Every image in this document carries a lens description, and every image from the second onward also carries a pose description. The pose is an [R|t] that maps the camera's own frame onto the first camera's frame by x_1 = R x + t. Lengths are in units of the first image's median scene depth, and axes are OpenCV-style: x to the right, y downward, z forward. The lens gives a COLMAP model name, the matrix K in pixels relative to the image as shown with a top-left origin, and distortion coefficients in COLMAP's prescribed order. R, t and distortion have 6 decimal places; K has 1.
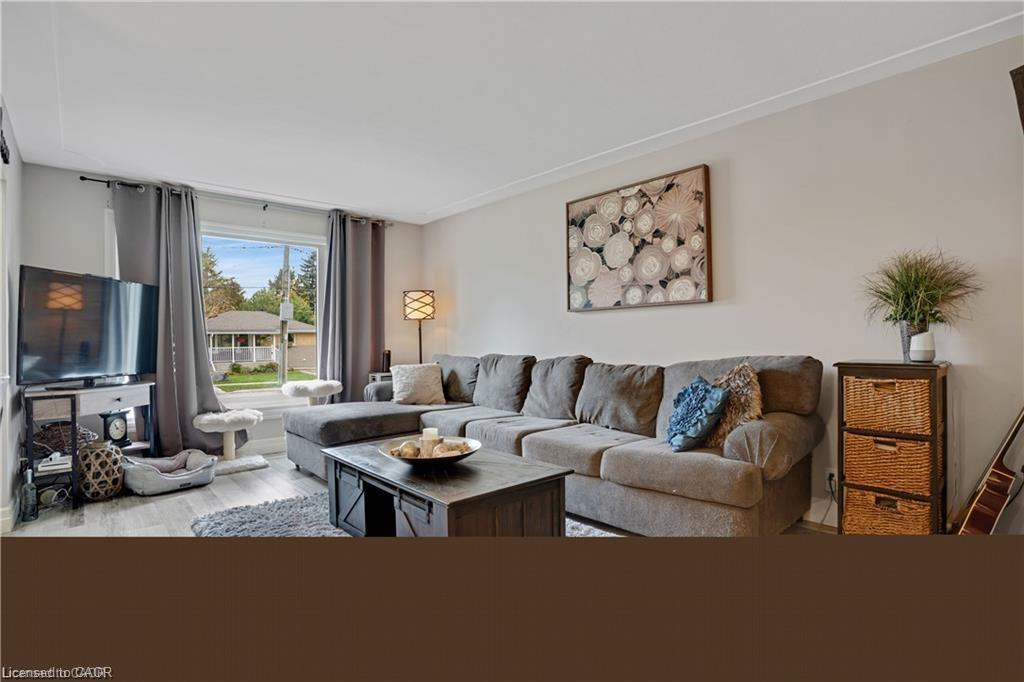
lens RADIAL K [[503.8, 0, 511.3], [0, 503.8, 338.3], [0, 0, 1]] dist [-0.080808, 0.038727]
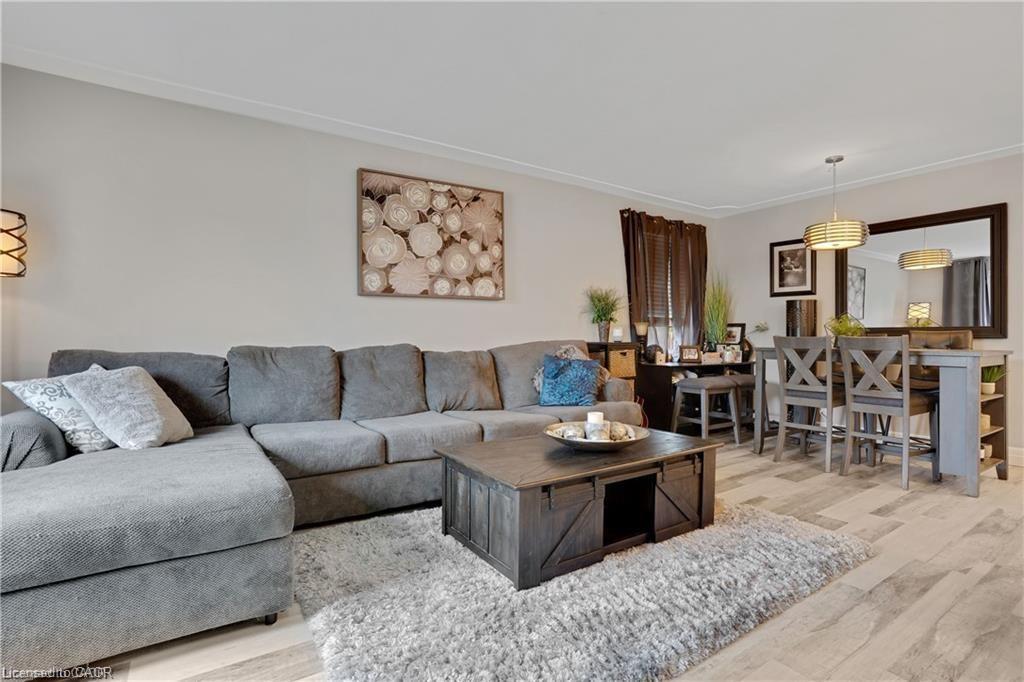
lens RADIAL K [[503.8, 0, 511.3], [0, 503.8, 338.3], [0, 0, 1]] dist [-0.080808, 0.038727]
pose [[0.142633, 0.004376, 0.989766, -0.803271], [-0.004584, 0.999982, -0.003761, 0.027713], [-0.989765, -0.004001, 0.142651, 0.717913]]
